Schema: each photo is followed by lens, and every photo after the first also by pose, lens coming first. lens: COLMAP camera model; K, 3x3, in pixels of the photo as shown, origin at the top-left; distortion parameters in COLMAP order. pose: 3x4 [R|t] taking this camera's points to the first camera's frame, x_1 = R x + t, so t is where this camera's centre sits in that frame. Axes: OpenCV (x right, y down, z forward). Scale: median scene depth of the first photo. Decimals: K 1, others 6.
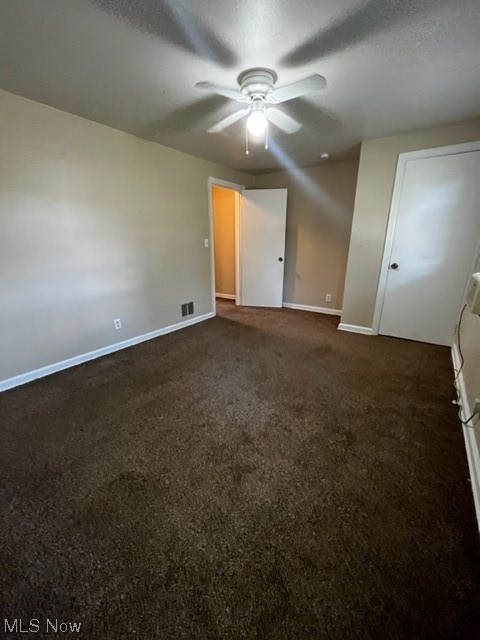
lens RADIAL K [[261.4, 0, 240.3], [0, 261.4, 320.9], [0, 0, 1]] dist [-0.003929, -0.000220]
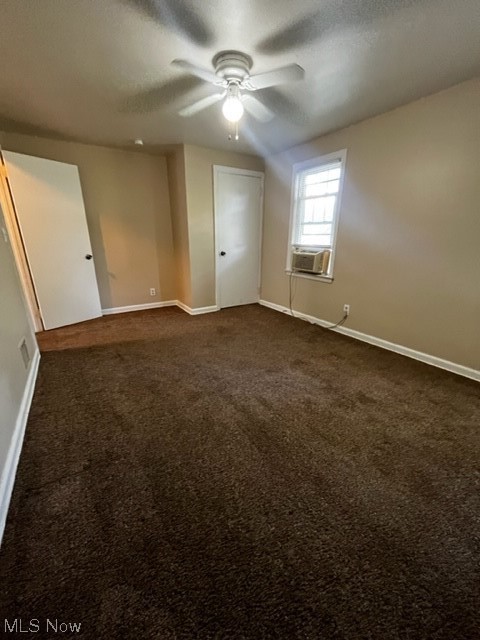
lens RADIAL K [[261.4, 0, 240.8], [0, 261.4, 321.4], [0, 0, 1]] dist [-0.003929, -0.000220]
pose [[0.370449, -0.281897, 0.885043, -0.603453], [0.269798, 0.944410, 0.187878, -0.107824], [-0.888806, 0.169184, 0.425911, 0.412734]]
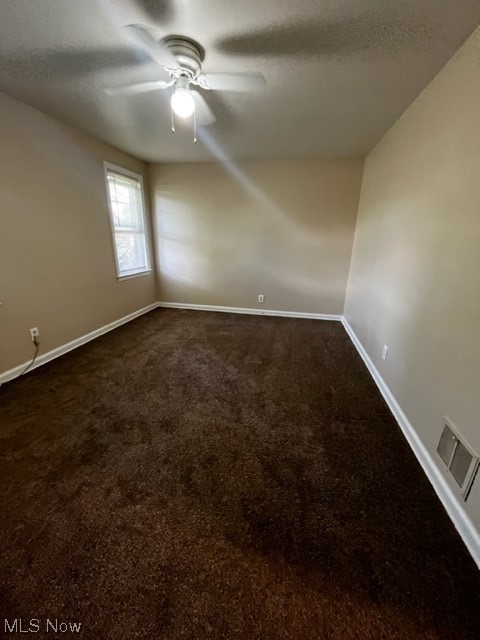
lens RADIAL K [[261.4, 0, 241.5], [0, 261.4, 322.0], [0, 0, 1]] dist [-0.003929, -0.000220]
pose [[-0.910283, 0.117862, -0.396855, 0.184546], [-0.133477, 0.823868, 0.550841, -0.391497], [0.391879, 0.554392, -0.734221, 1.257069]]
